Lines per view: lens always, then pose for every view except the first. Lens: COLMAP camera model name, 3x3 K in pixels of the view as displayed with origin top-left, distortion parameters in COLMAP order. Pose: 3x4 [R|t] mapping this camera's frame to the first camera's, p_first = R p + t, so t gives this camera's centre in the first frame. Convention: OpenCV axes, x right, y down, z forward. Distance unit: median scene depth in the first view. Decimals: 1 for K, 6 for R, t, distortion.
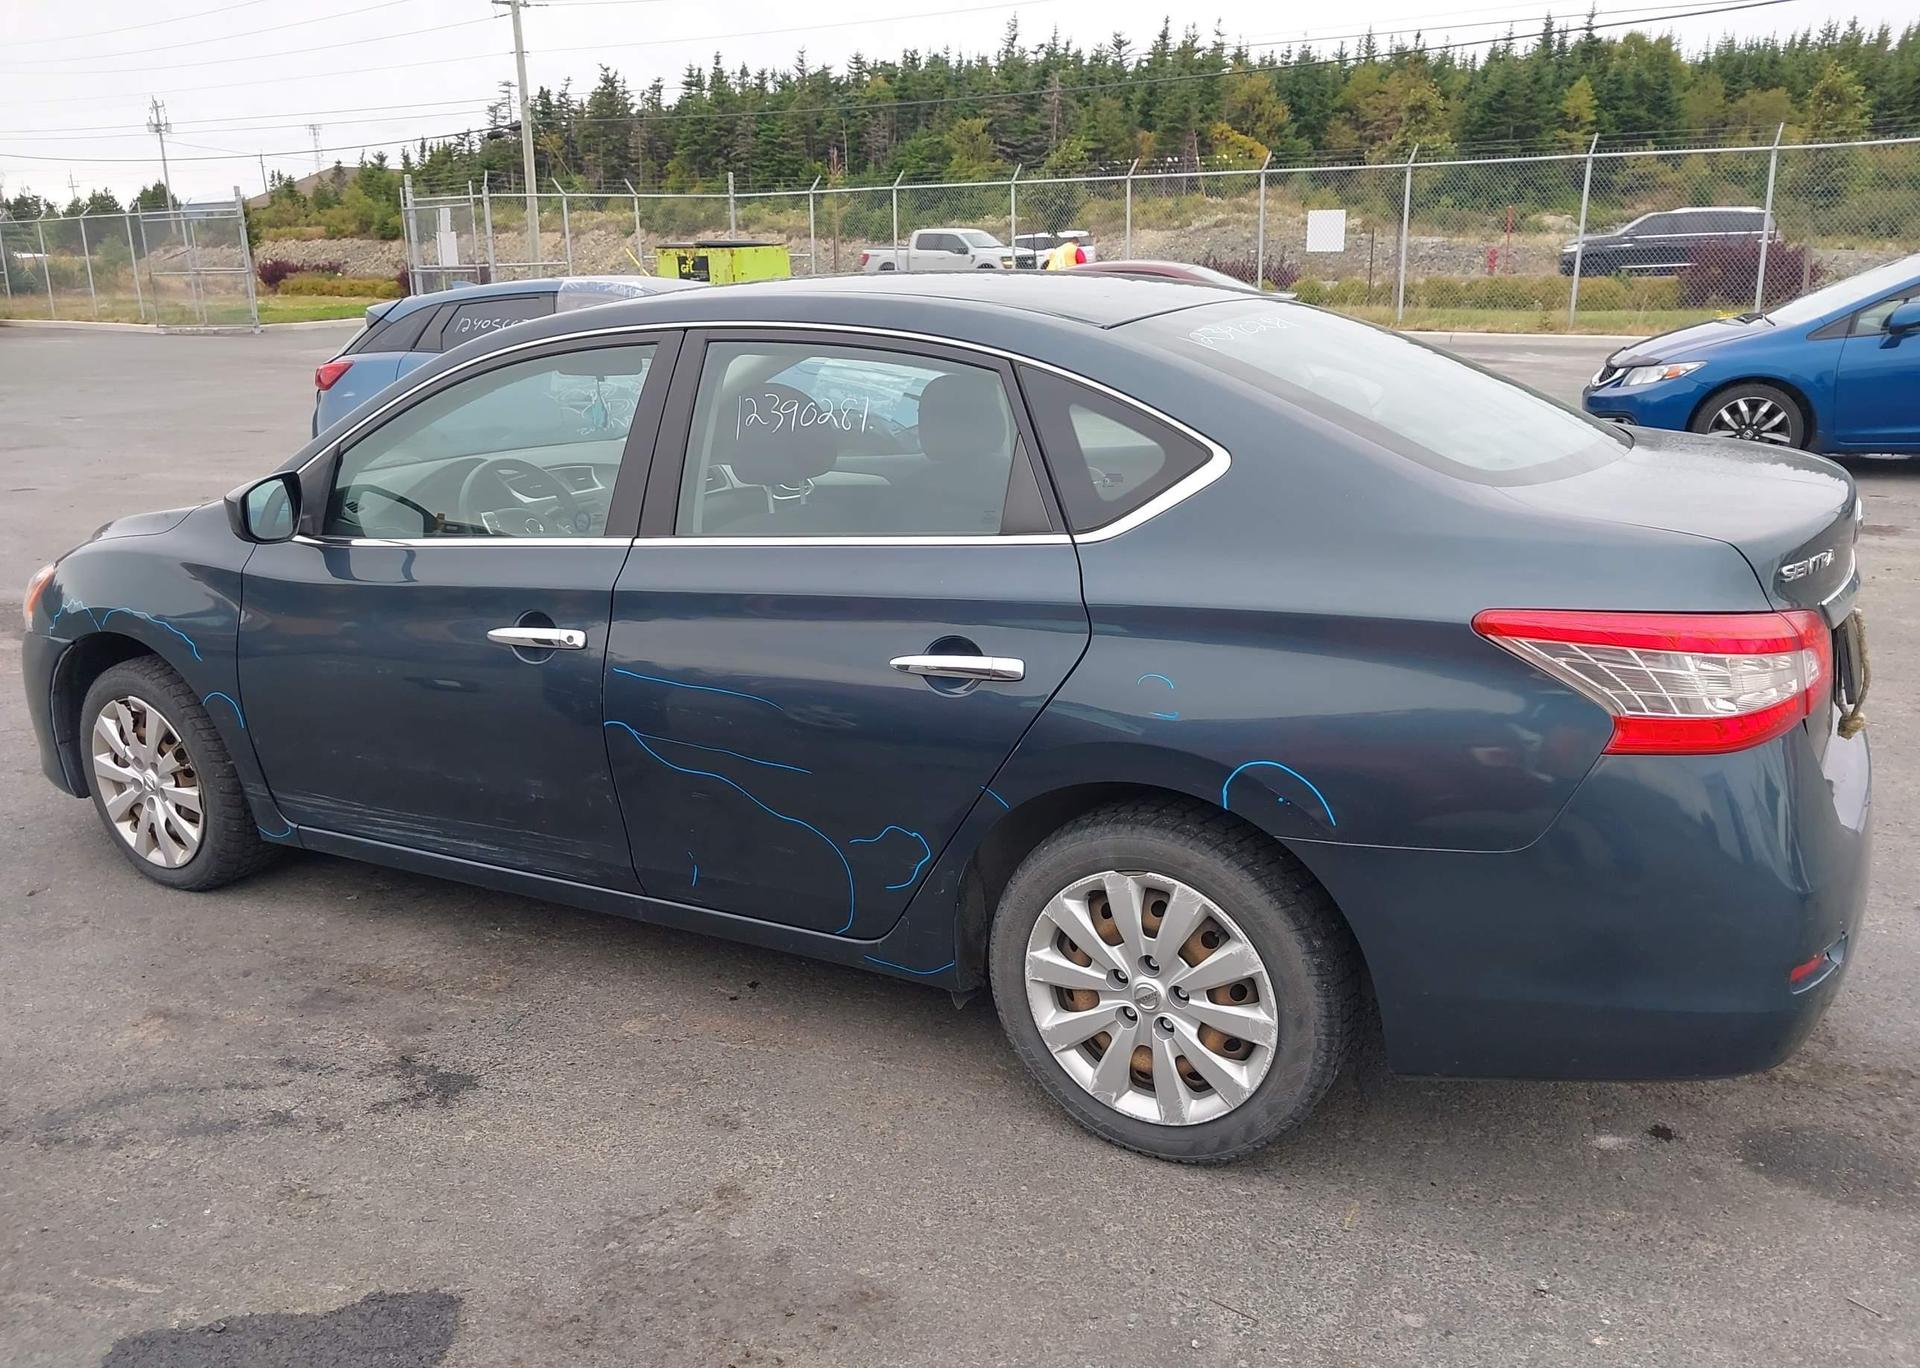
lens RADIAL K [[1522.3, 0, 946.4], [0, 1522.3, 681.2], [0, 0, 1]] dist [0.007726, 0.001246]
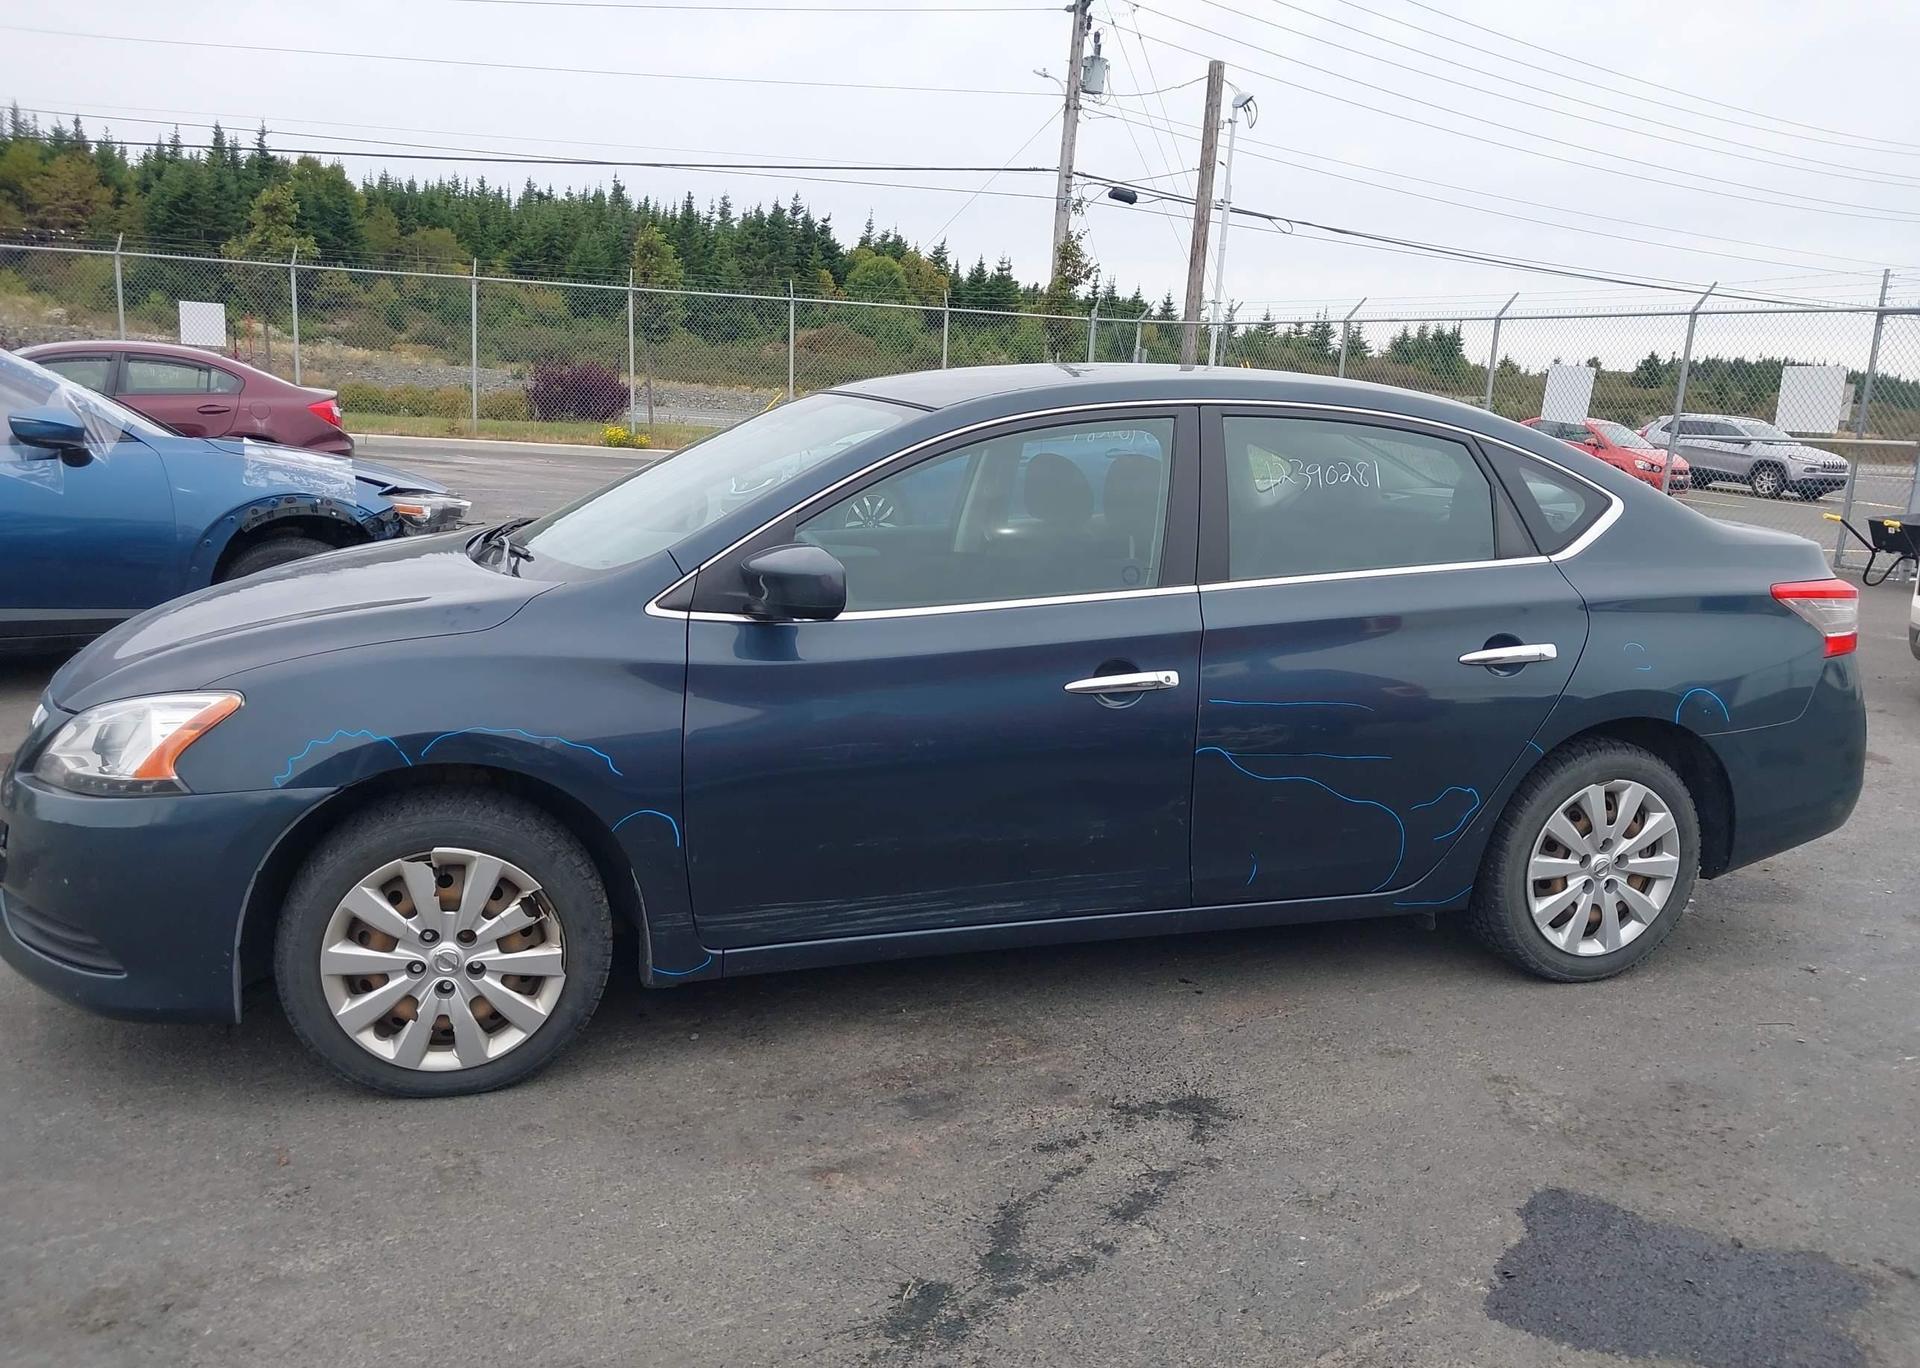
lens RADIAL K [[1509.1, 0, 946.2], [0, 1509.1, 691.6], [0, 0, 1]] dist [0.011696, -0.004289]
pose [[0.678962, -0.092985, 0.728261, -0.909973], [0.137270, 0.990532, -0.001505, -0.031087], [-0.721227, 0.100991, 0.685298, 0.298250]]
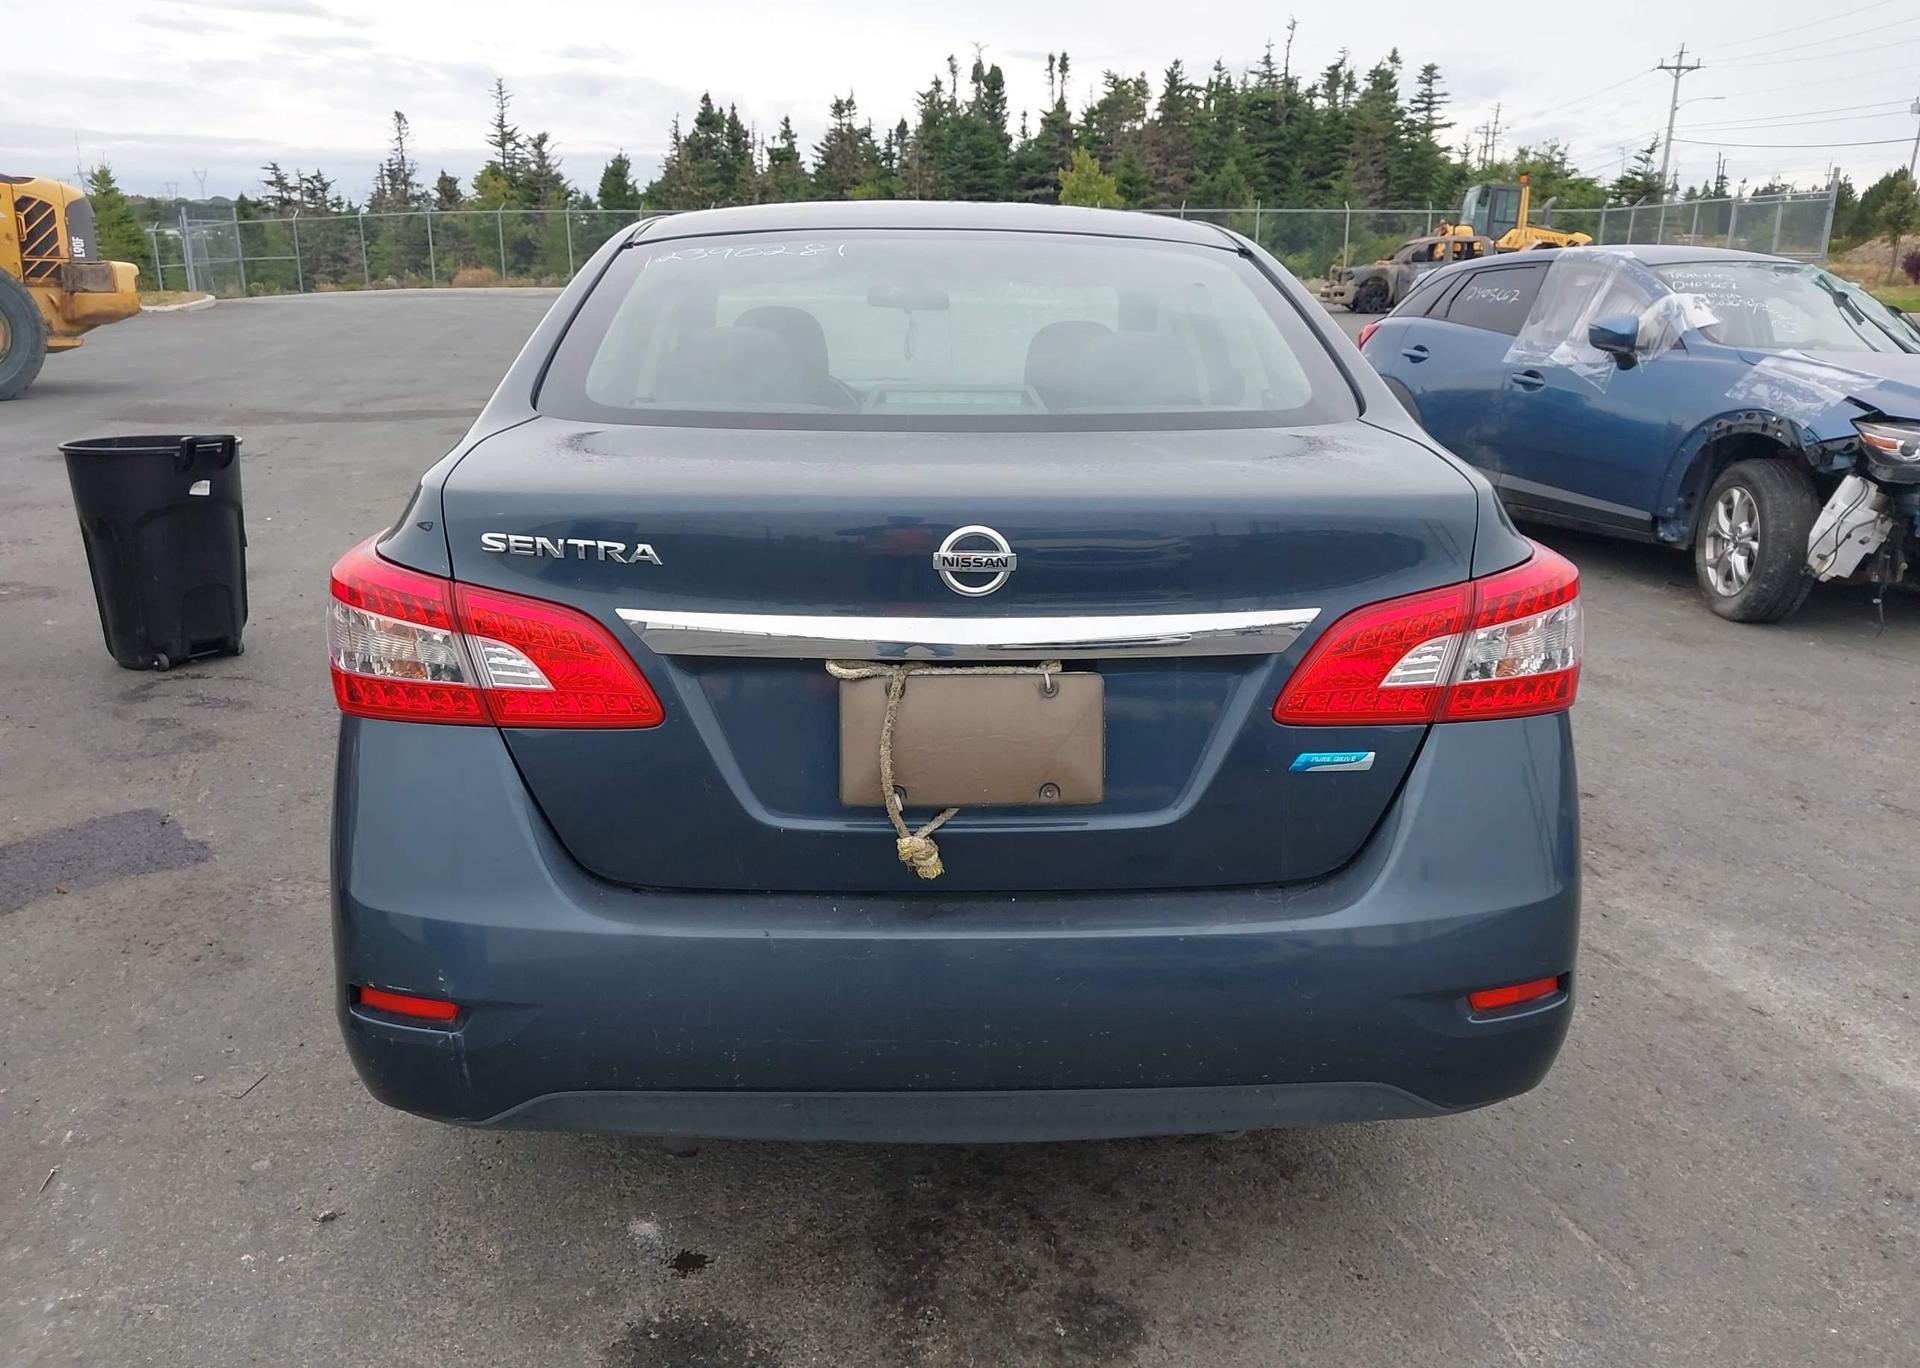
lens RADIAL K [[1524.3, 0, 947.2], [0, 1524.3, 682.8], [0, 0, 1]] dist [0.010345, 0.003338]
pose [[0.526888, 0.250124, -0.812297, 0.779085], [-0.245023, 0.959843, 0.136624, -0.096979], [0.813851, 0.127046, 0.567016, 0.435794]]
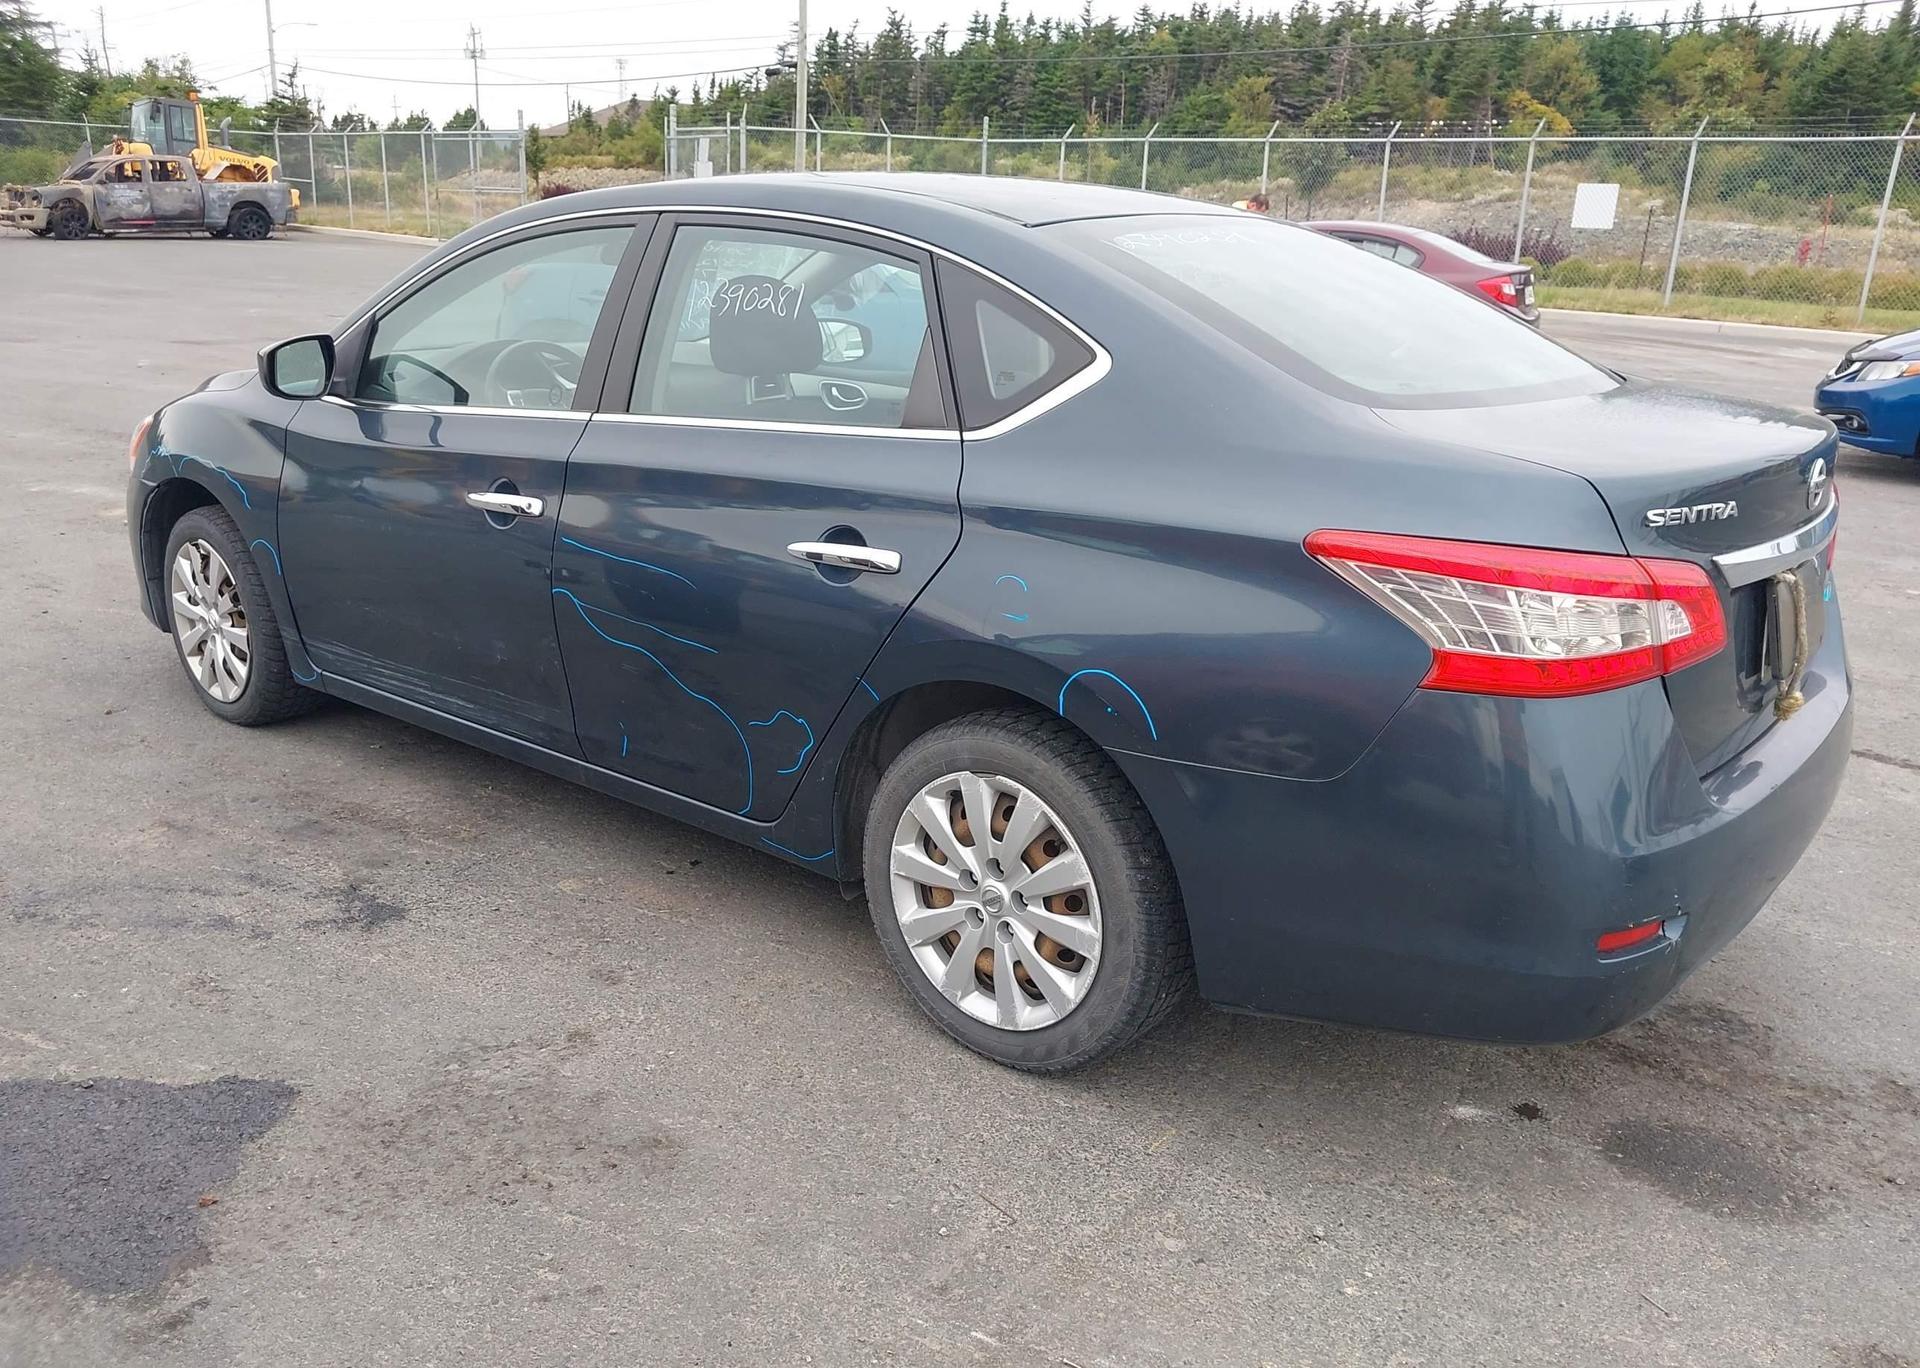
lens RADIAL K [[1524.3, 0, 947.2], [0, 1524.3, 682.8], [0, 0, 1]] dist [0.010345, 0.003338]
pose [[0.983806, 0.100646, -0.148308, 0.159610], [-0.096592, 0.994733, 0.034303, 0.022863], [0.150980, -0.019422, 0.988346, 0.006414]]
